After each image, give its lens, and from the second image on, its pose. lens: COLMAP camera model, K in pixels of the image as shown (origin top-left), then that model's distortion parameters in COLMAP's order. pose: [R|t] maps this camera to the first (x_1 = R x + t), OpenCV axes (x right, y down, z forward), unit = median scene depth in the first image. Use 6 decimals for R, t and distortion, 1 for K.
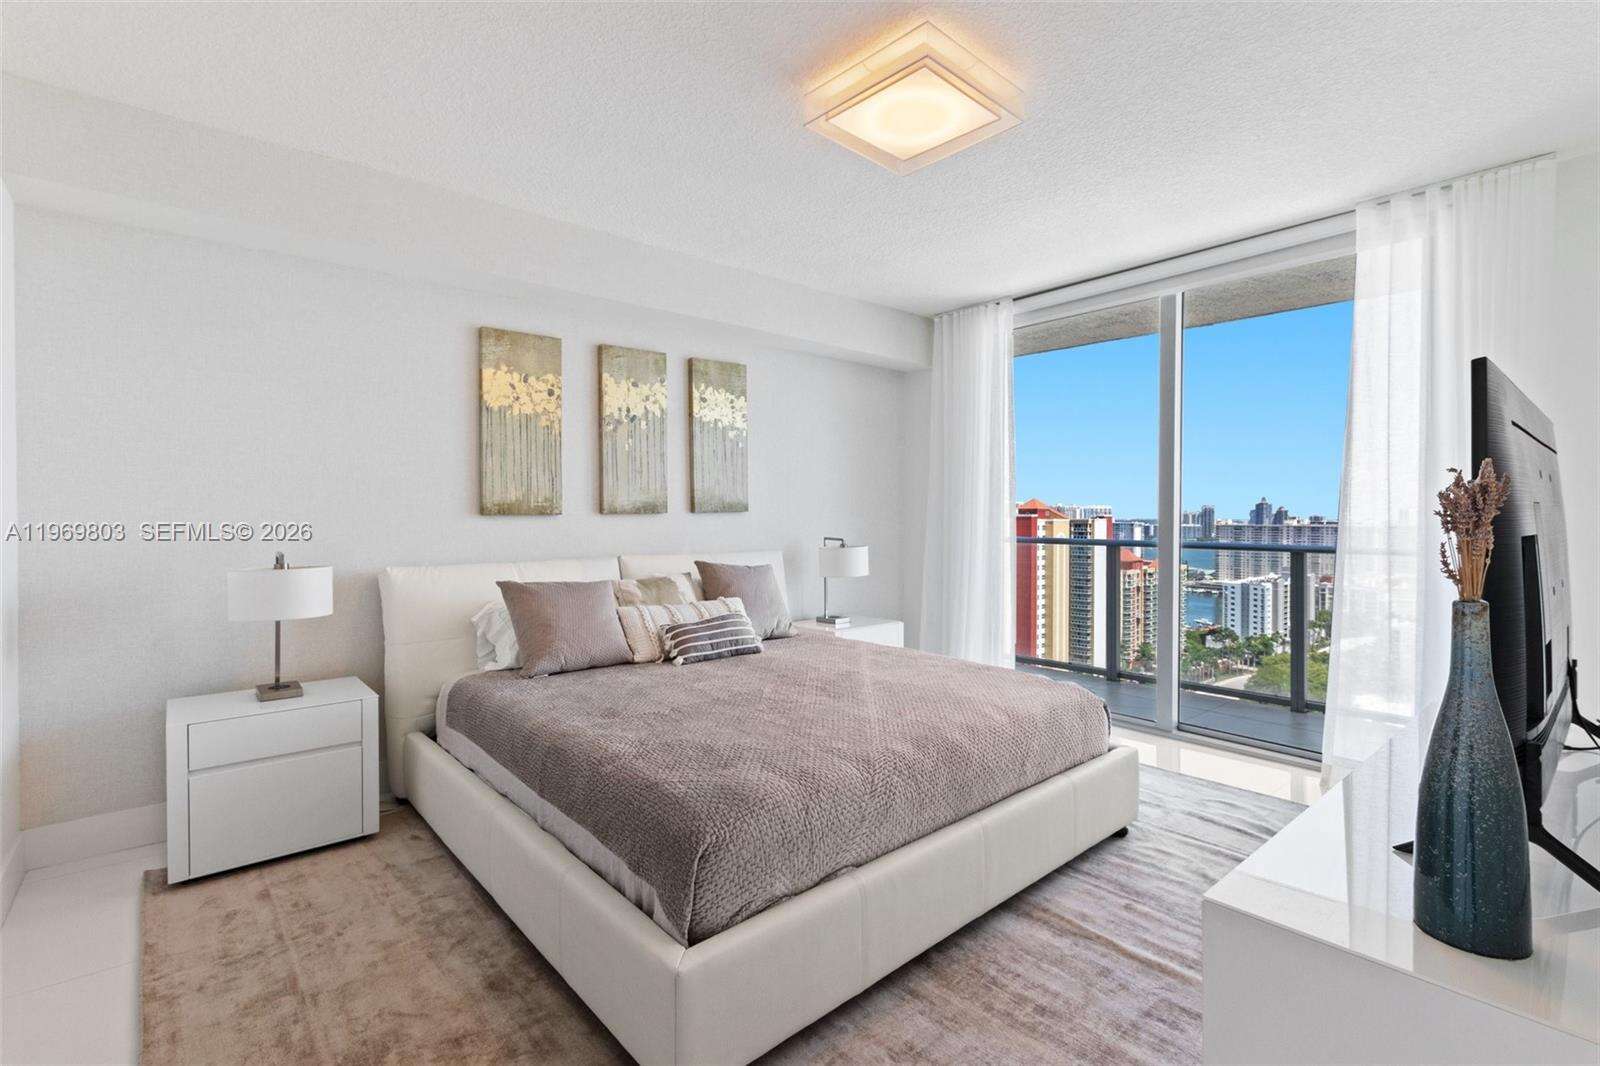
lens RADIAL K [[729.7, 0, 798.4], [0, 729.7, 522.8], [0, 0, 1]] dist [0.000175, 0.000060]
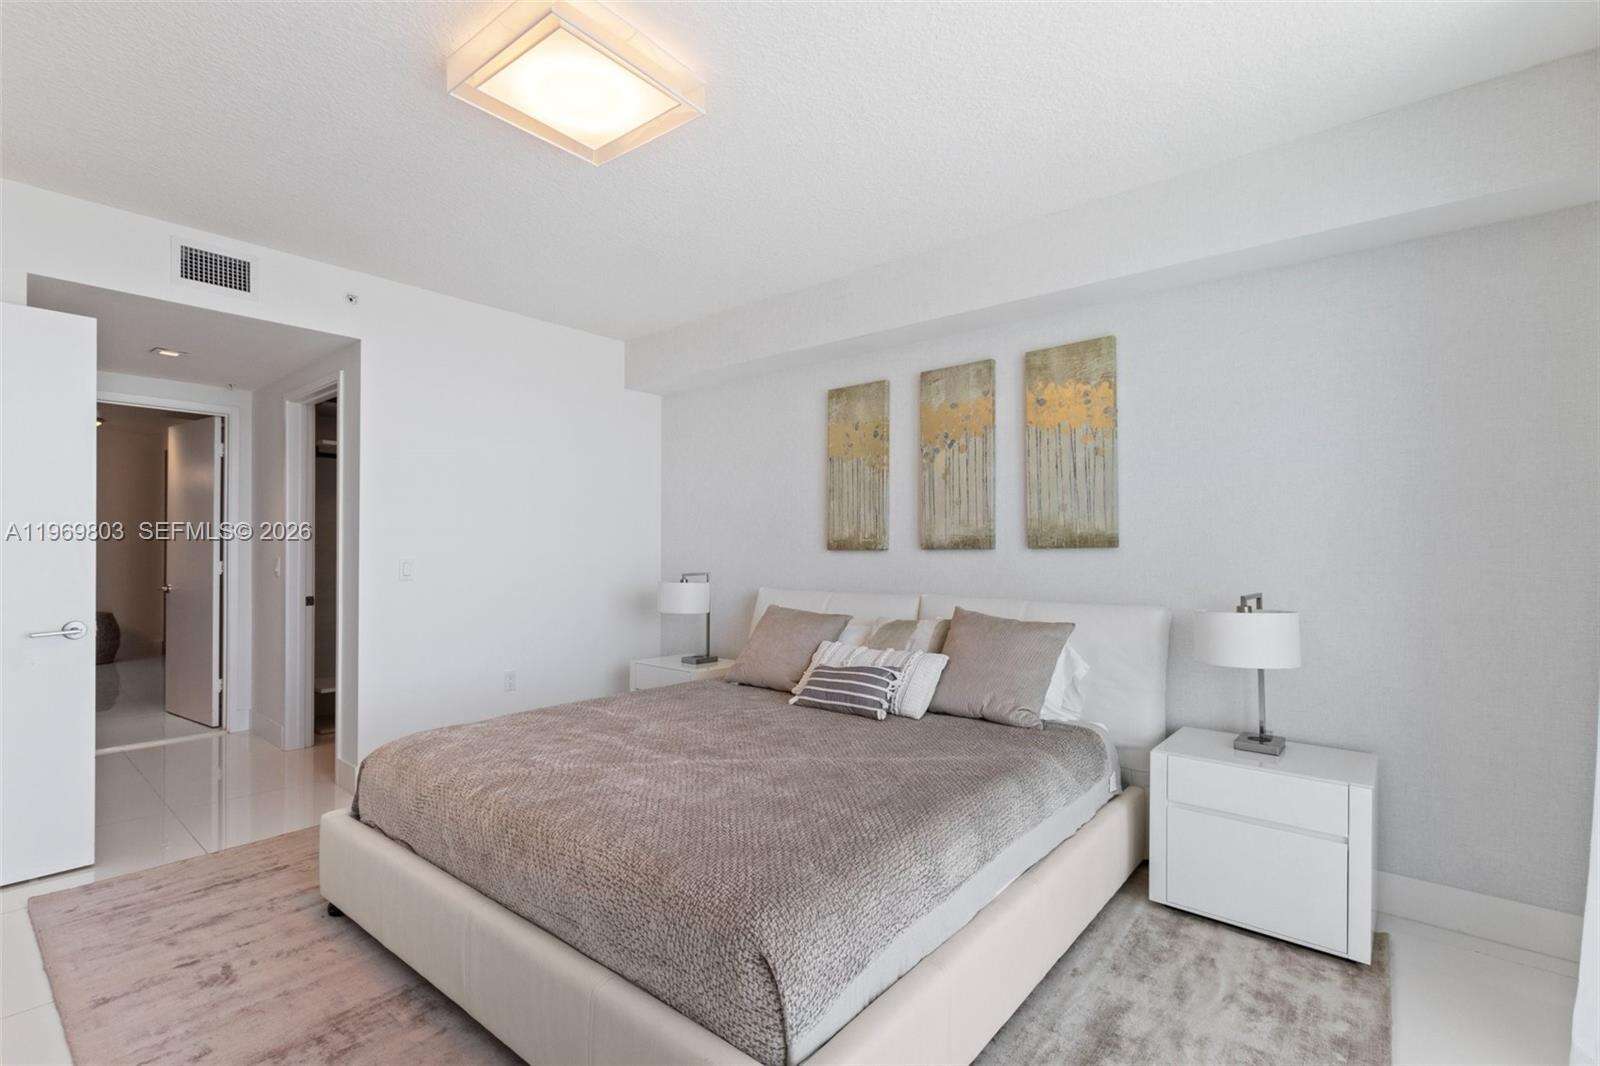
lens RADIAL K [[735.9, 0, 799.5], [0, 735.9, 543.5], [0, 0, 1]] dist [0.000618, -0.000059]
pose [[0.148951, -0.004529, -0.988834, 0.650694], [-0.014466, 0.999873, -0.006759, -0.010855], [0.988739, 0.015311, 0.148866, 0.686331]]
